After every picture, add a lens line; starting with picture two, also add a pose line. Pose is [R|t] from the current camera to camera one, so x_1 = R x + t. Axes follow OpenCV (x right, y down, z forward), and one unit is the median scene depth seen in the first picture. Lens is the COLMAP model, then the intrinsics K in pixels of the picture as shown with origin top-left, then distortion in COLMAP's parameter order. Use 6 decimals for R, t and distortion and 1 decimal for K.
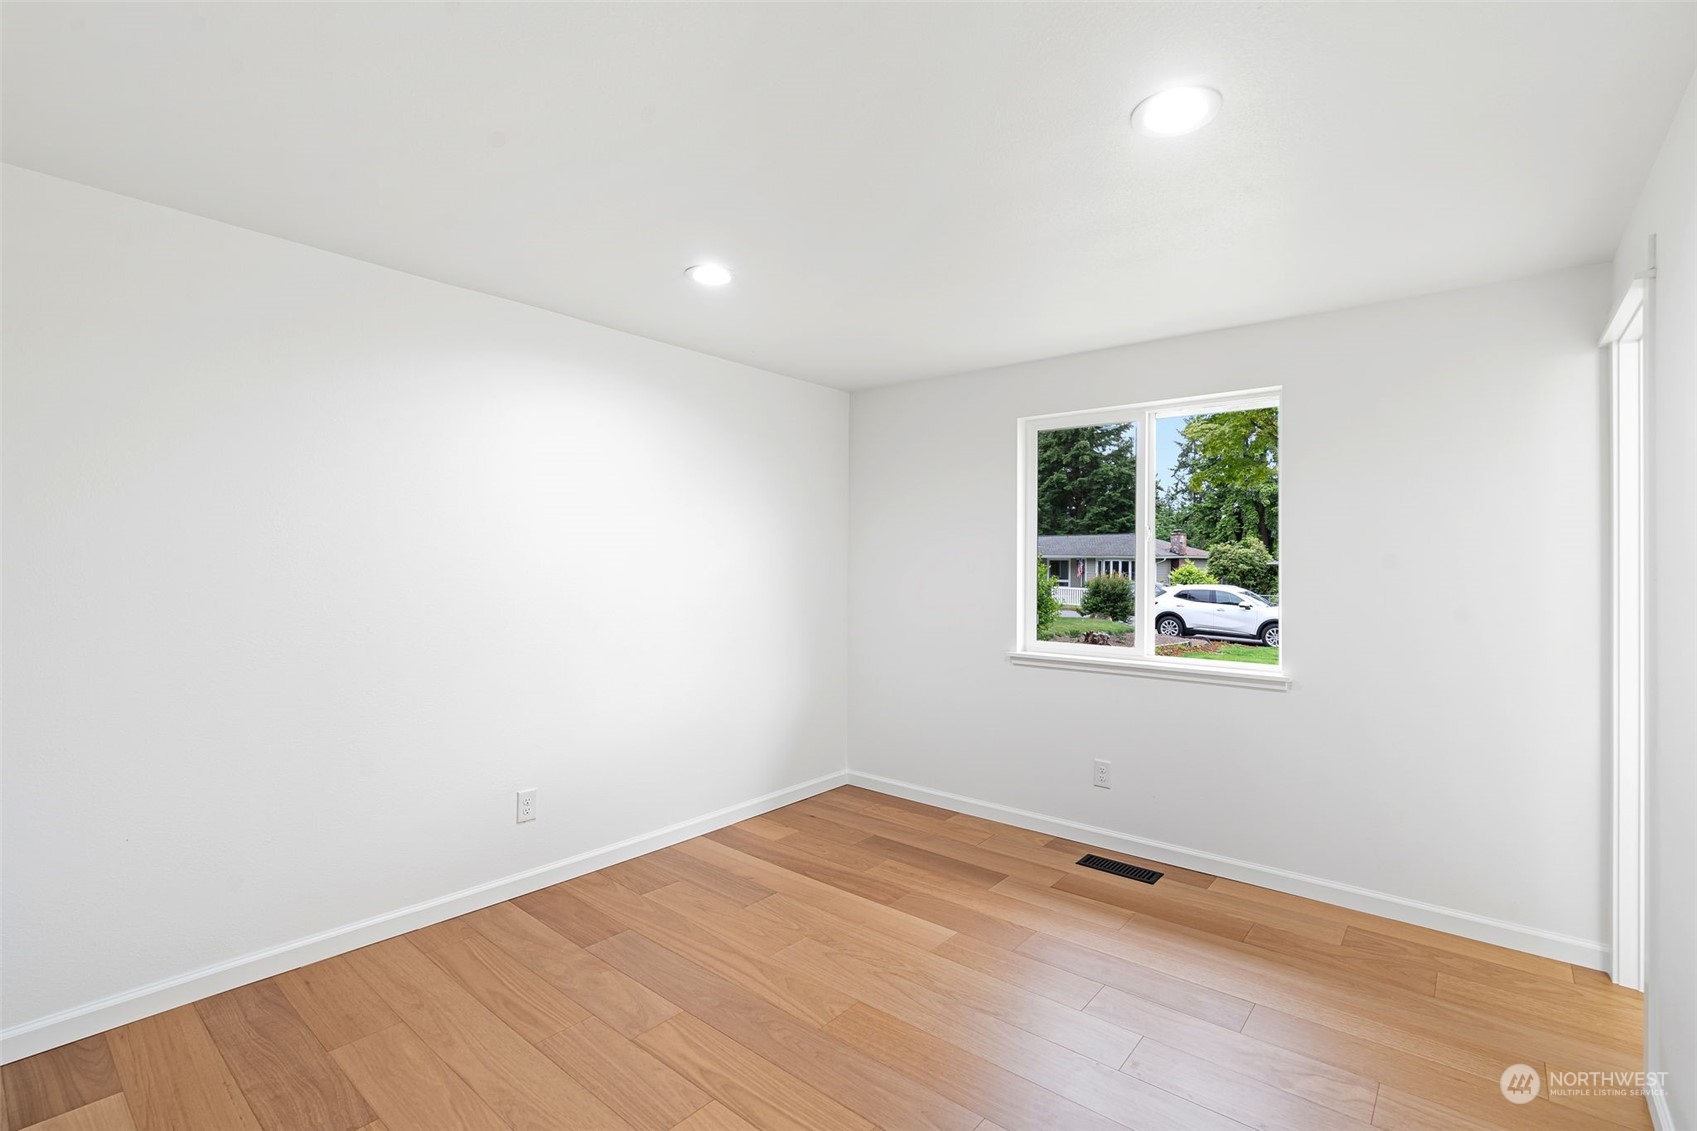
lens RADIAL K [[773.0, 0, 848.5], [0, 773.0, 565.5], [0, 0, 1]] dist [0.002118, 0.000479]
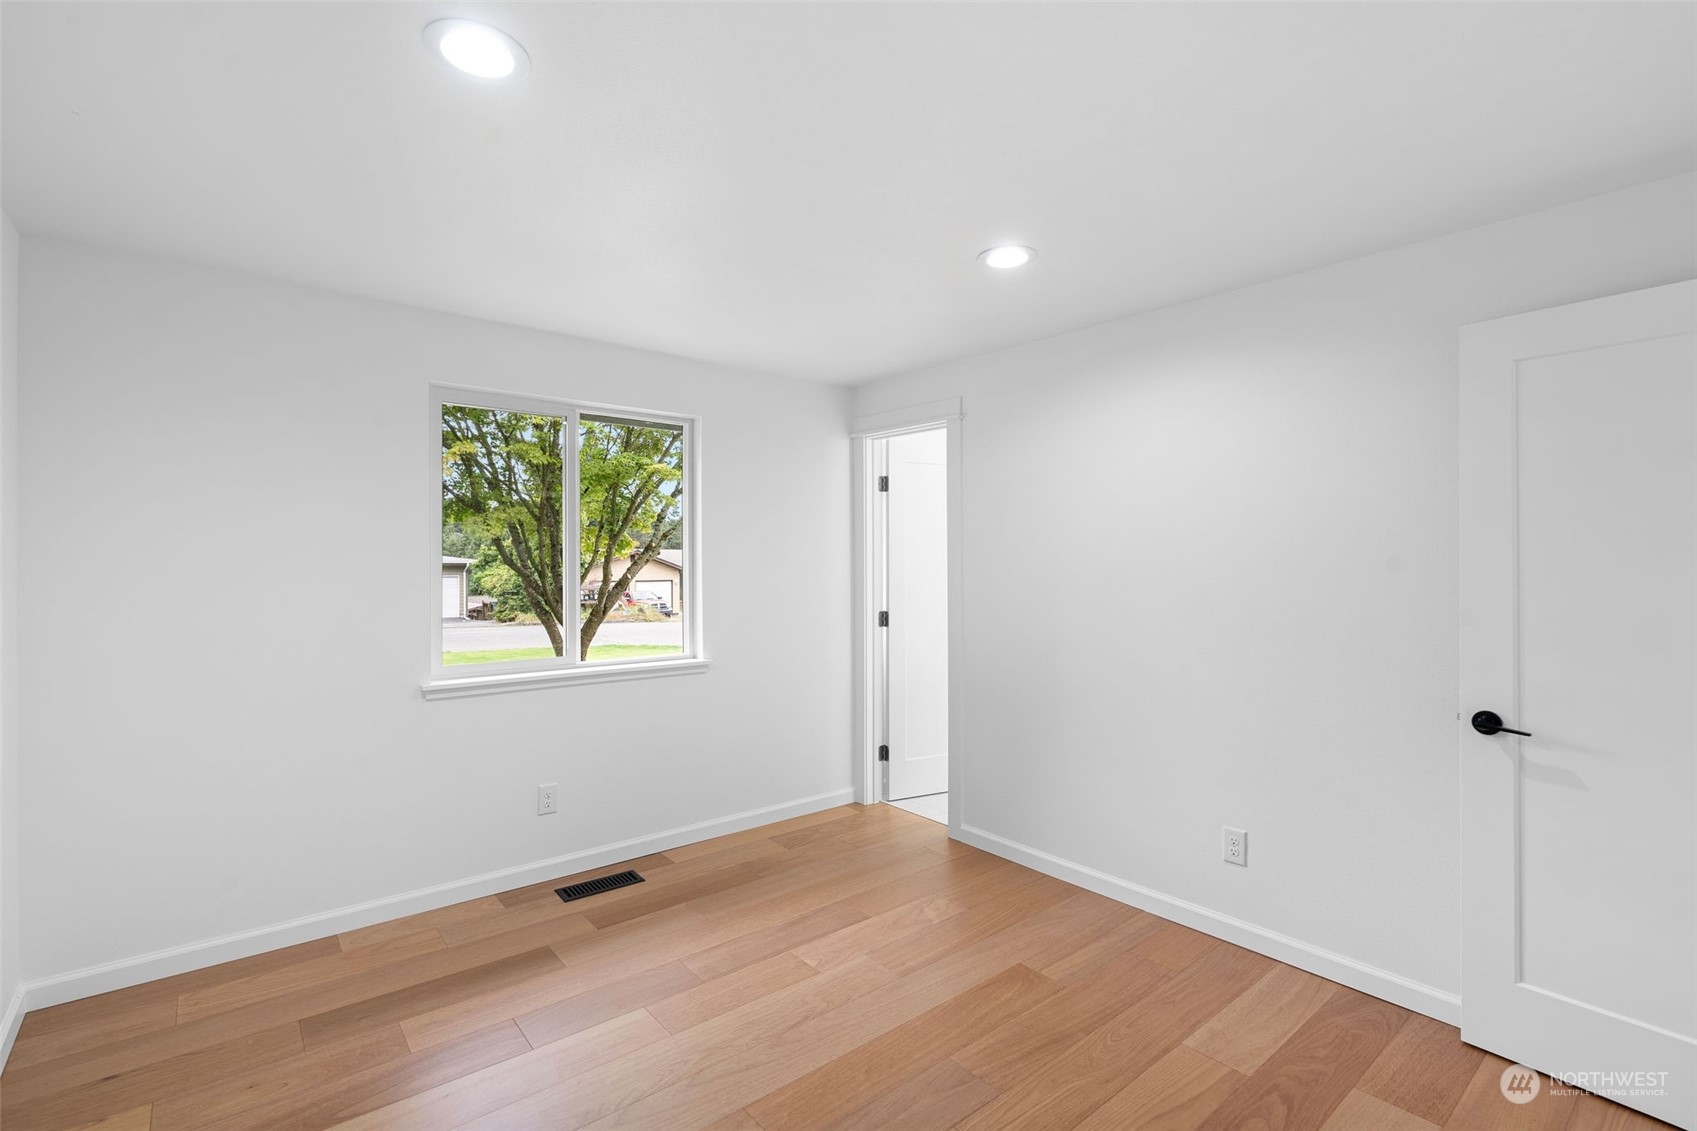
lens RADIAL K [[773.0, 0, 850.6], [0, 773.0, 566.3], [0, 0, 1]] dist [0.002118, 0.000479]
pose [[0.181575, -0.003051, 0.983372, -0.531565], [0.007610, 0.999970, 0.001697, -0.002106], [-0.983348, 0.007176, 0.181593, 0.517944]]
